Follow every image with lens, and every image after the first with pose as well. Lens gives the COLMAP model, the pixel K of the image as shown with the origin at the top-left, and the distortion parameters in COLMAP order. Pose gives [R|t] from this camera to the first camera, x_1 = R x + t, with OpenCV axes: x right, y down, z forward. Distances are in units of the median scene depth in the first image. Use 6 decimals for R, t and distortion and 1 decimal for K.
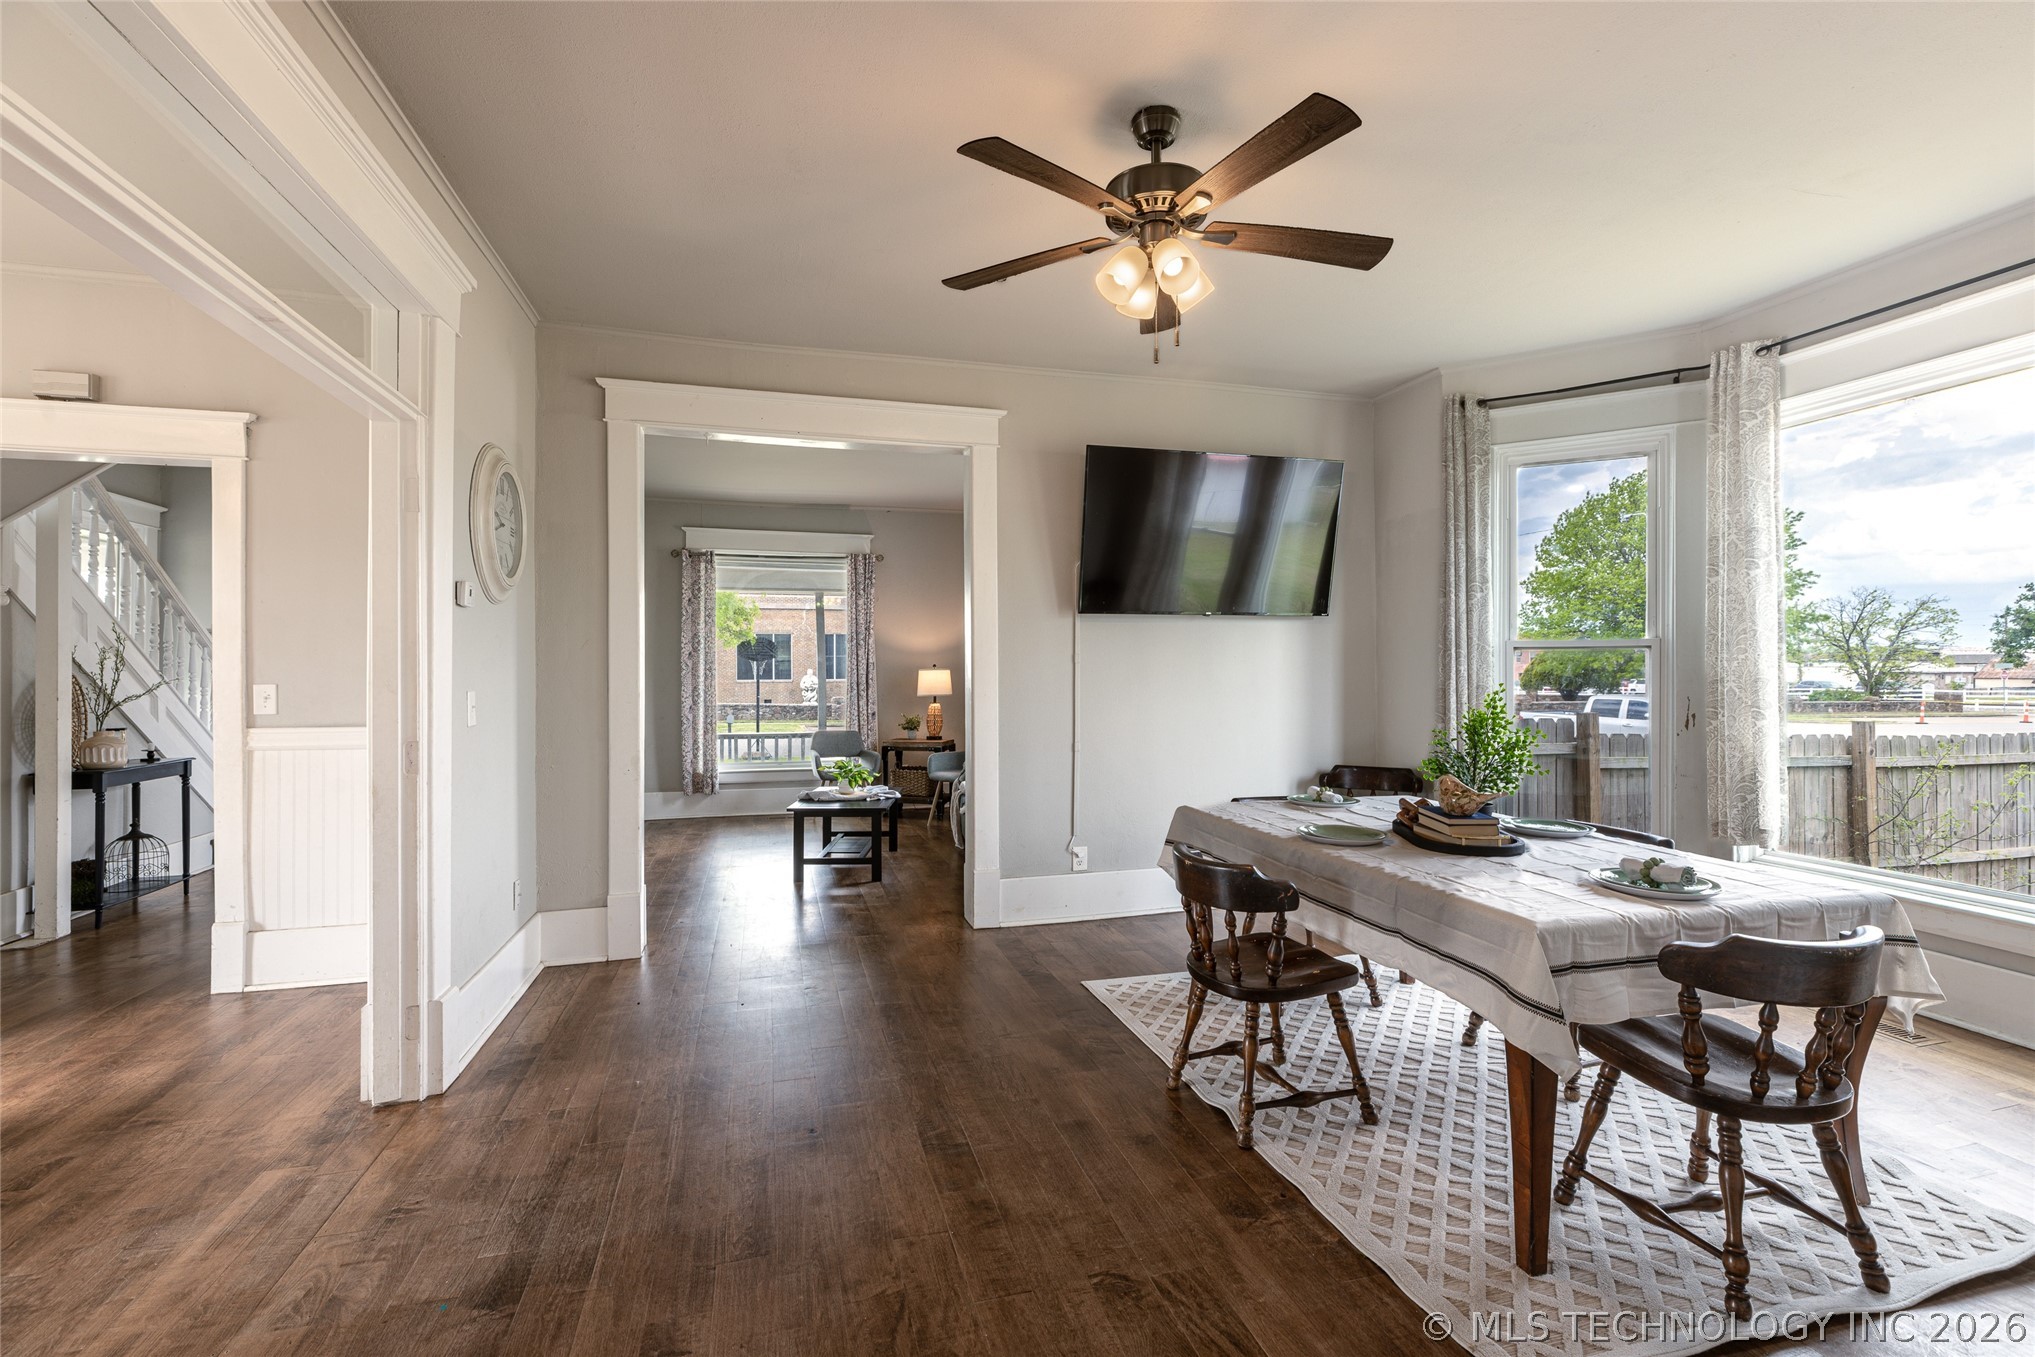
lens RADIAL K [[906.6, 0, 1023.7], [0, 906.6, 671.7], [0, 0, 1]] dist [0.003927, -0.000288]
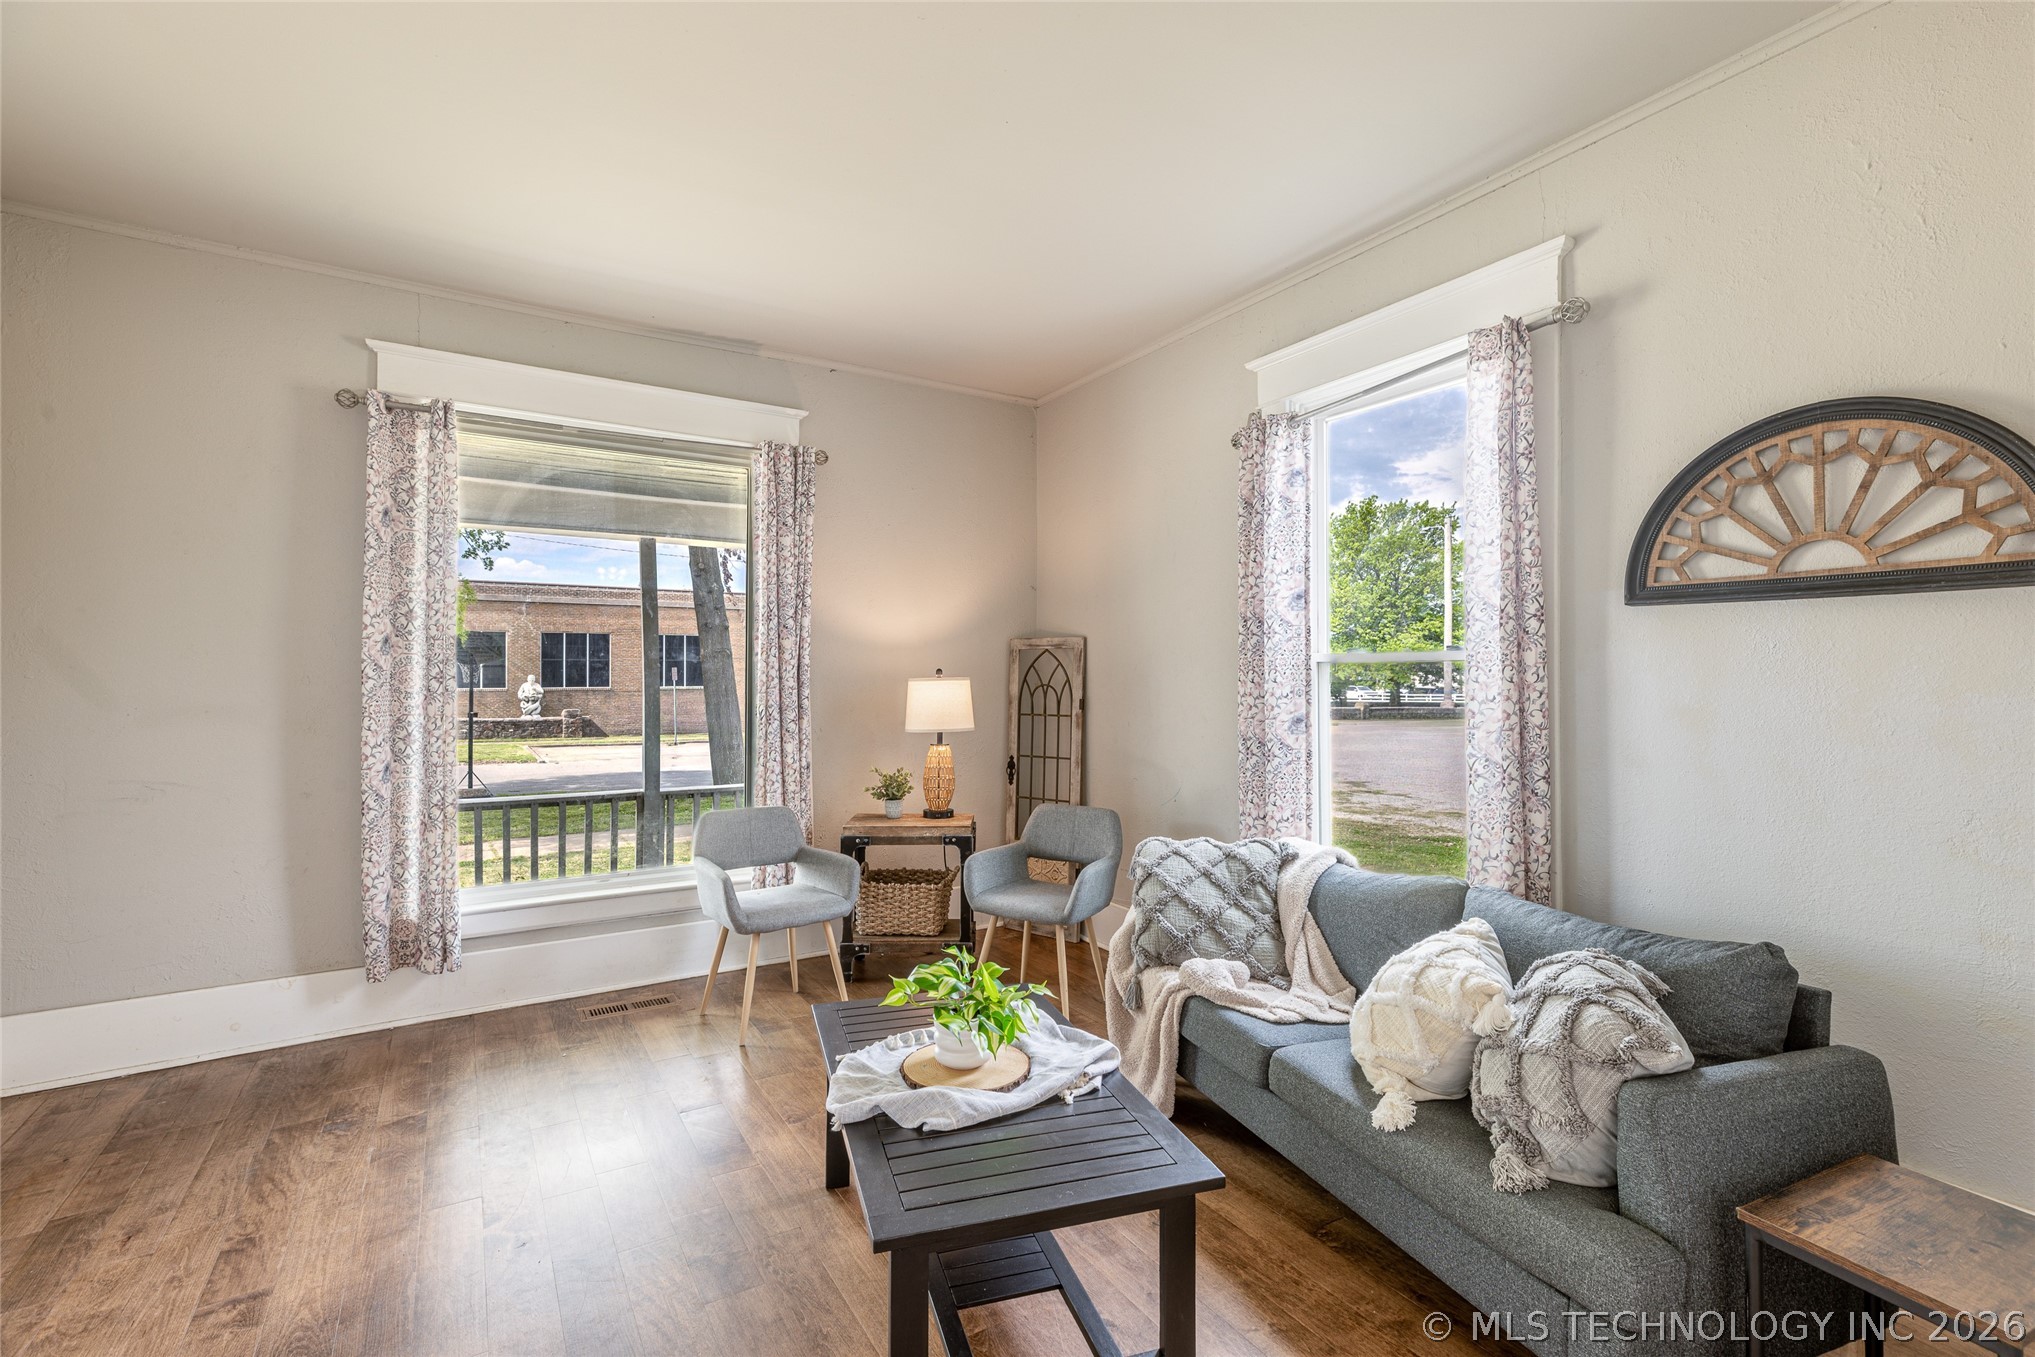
lens RADIAL K [[906.6, 0, 1024.0], [0, 906.6, 671.3], [0, 0, 1]] dist [0.003927, -0.000288]
pose [[0.960983, 0.005047, 0.276561, -0.225384], [-0.002796, 0.999960, -0.008533, -0.003106], [-0.276593, 0.007427, 0.960958, 0.578191]]
